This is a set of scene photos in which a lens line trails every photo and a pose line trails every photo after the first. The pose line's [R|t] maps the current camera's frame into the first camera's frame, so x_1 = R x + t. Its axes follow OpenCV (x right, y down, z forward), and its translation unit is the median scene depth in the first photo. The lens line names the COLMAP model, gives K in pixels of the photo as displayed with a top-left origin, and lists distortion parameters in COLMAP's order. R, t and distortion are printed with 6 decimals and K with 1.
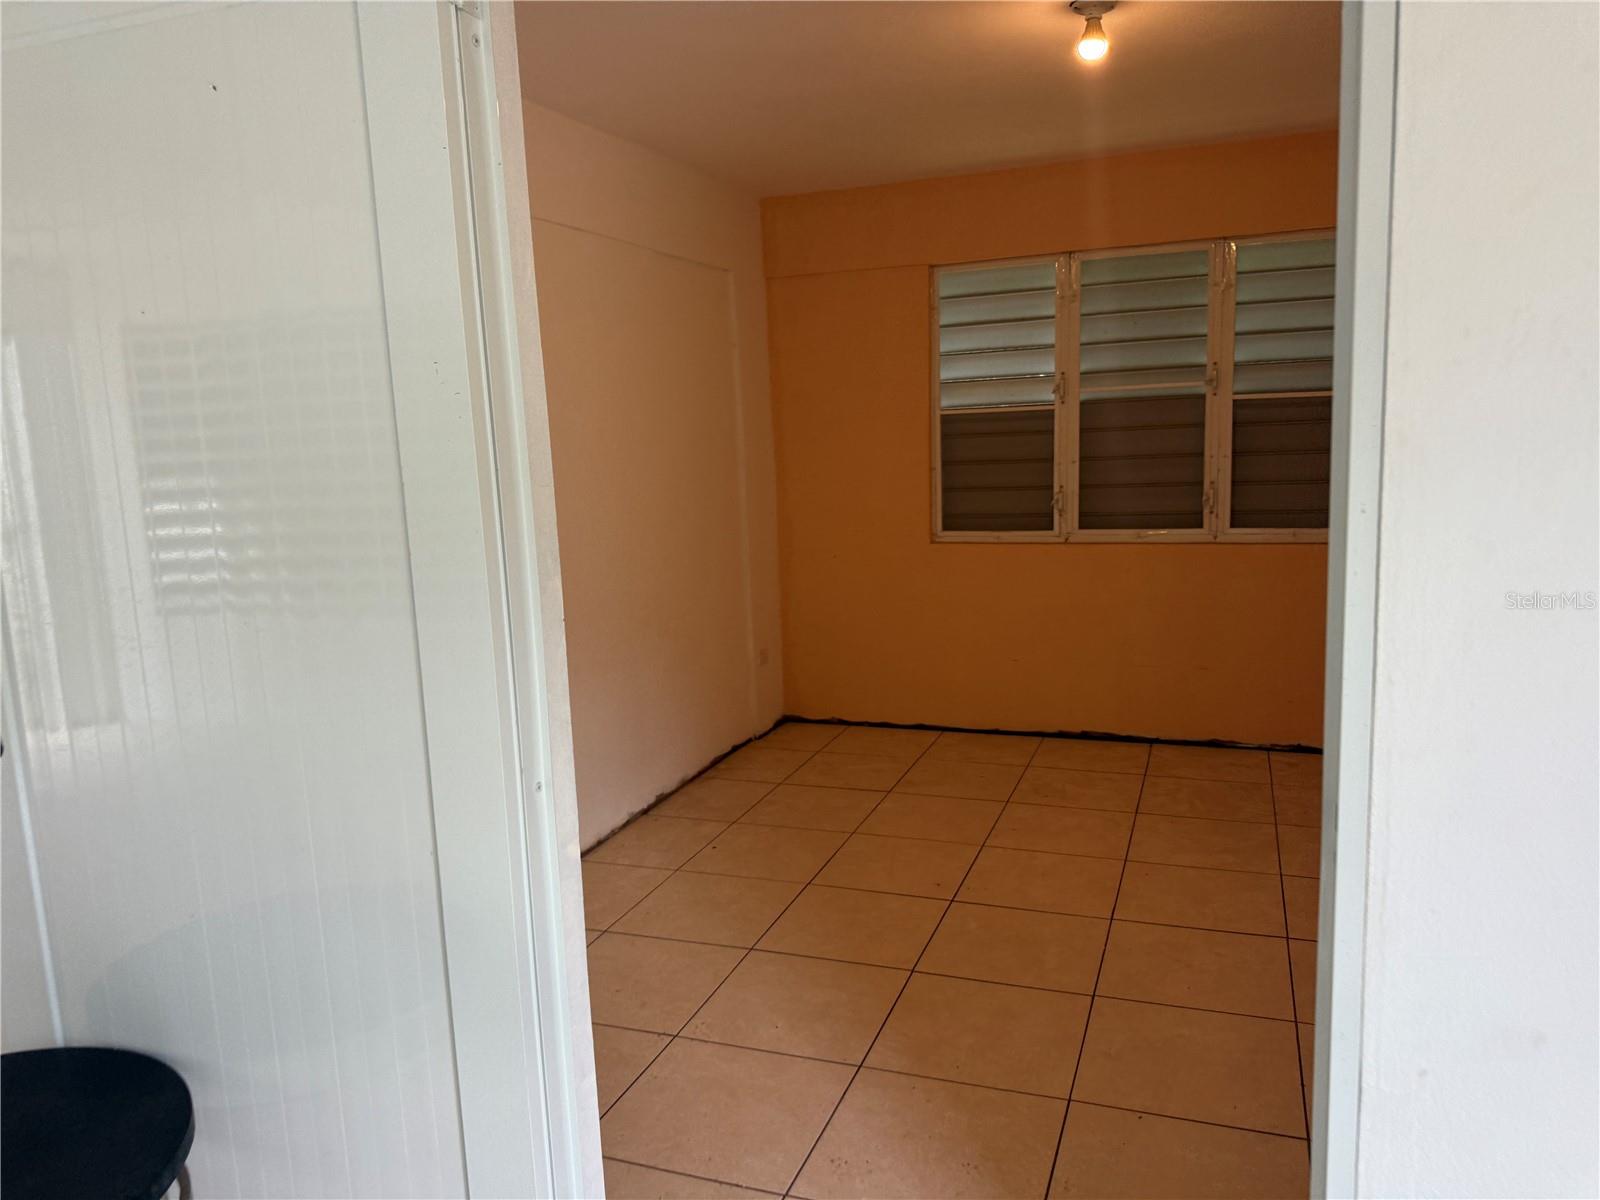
lens RADIAL K [[1135.1, 0, 824.2], [0, 1135.1, 598.3], [0, 0, 1]] dist [0.078991, -0.088453]
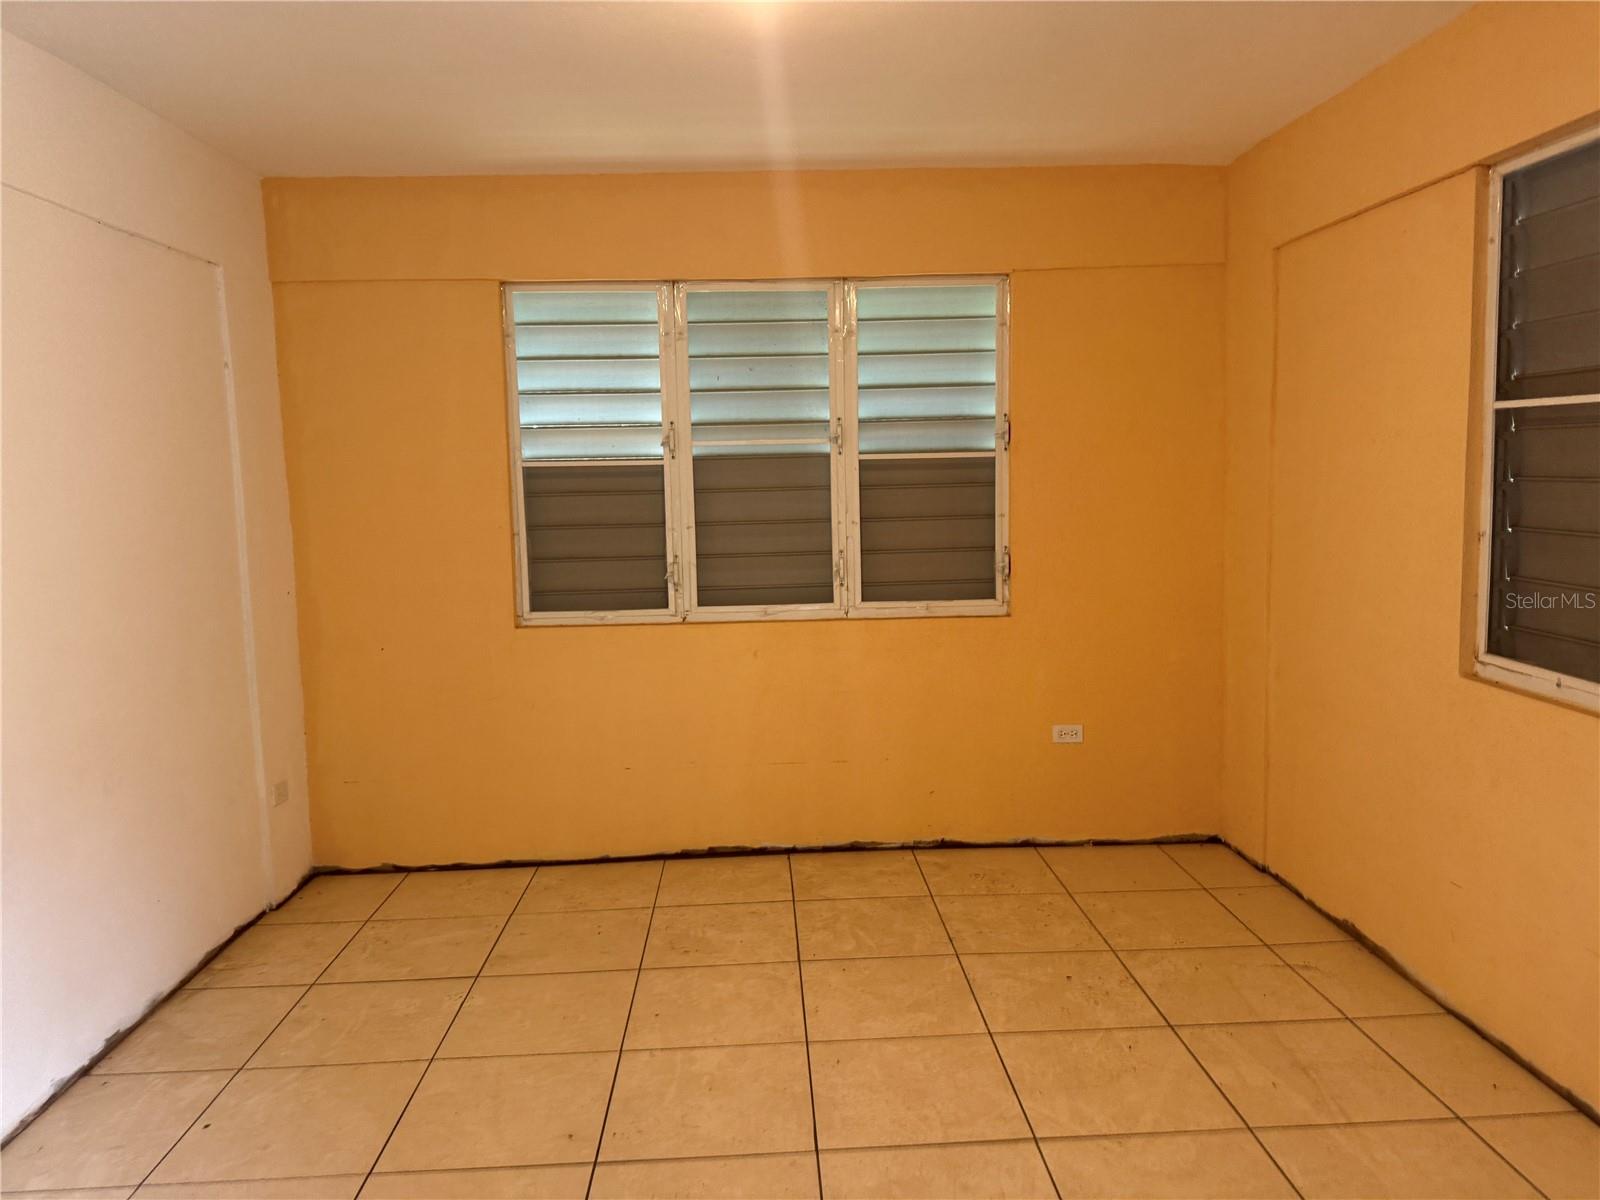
lens RADIAL K [[1135.1, 0, 824.2], [0, 1135.1, 598.3], [0, 0, 1]] dist [0.078991, -0.088453]
pose [[0.921902, -0.022639, 0.386761, -0.015707], [0.040499, 0.998453, -0.038091, -0.031181], [-0.385300, 0.050779, 0.921393, 0.189884]]
